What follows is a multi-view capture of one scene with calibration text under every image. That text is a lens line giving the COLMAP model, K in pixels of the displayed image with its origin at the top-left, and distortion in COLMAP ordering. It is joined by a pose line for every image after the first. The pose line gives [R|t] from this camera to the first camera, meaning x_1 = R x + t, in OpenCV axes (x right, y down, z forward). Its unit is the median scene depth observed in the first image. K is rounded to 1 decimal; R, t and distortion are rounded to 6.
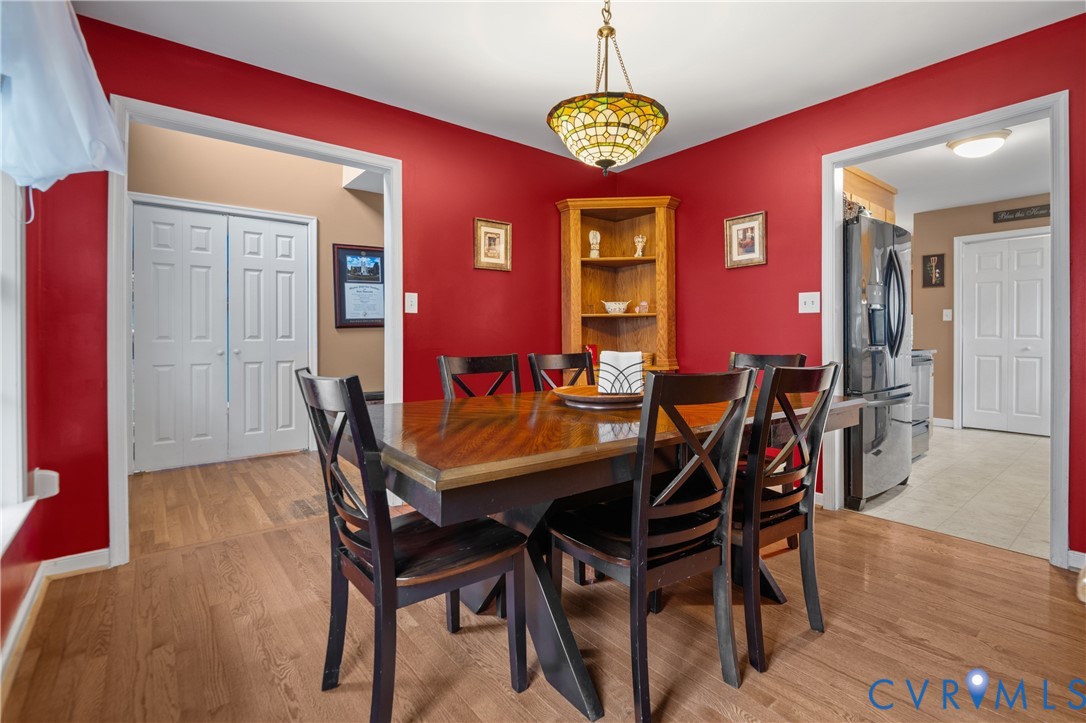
lens RADIAL K [[505.7, 0, 559.8], [0, 505.7, 344.4], [0, 0, 1]] dist [0.004114, -0.007436]
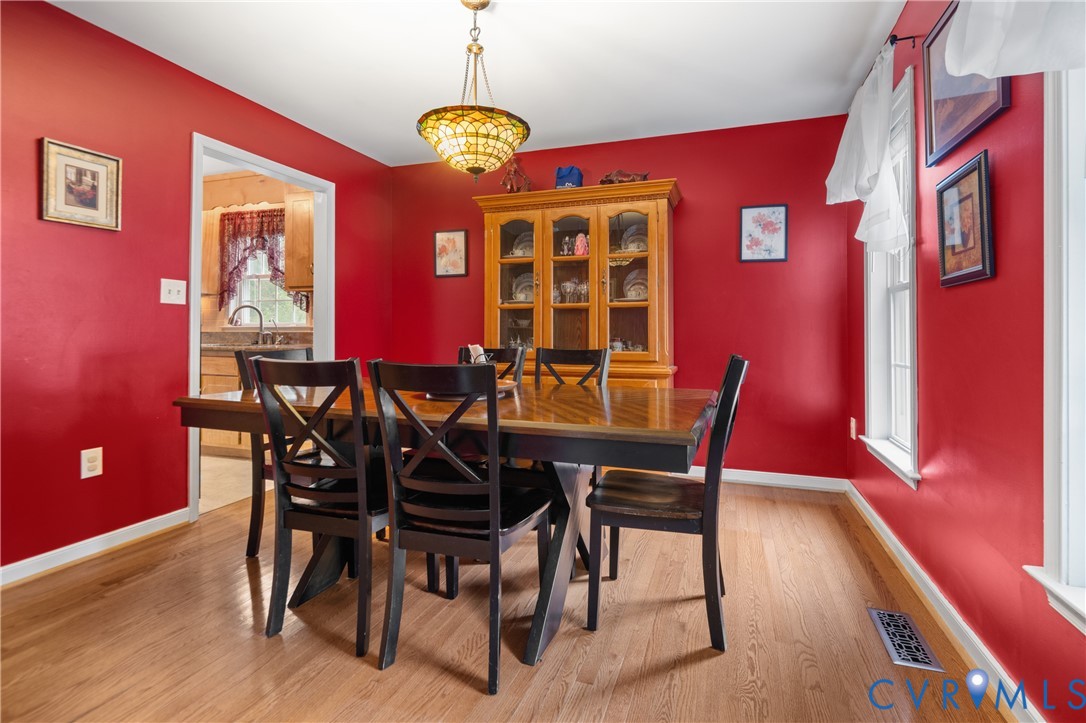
lens RADIAL K [[507.1, 0, 562.1], [0, 507.1, 334.4], [0, 0, 1]] dist [-0.002240, -0.000678]
pose [[-0.524798, -0.000213, 0.851227, -0.818982], [0.014722, 0.999848, 0.009327, -0.012153], [-0.851099, 0.017427, -0.524715, 1.253707]]
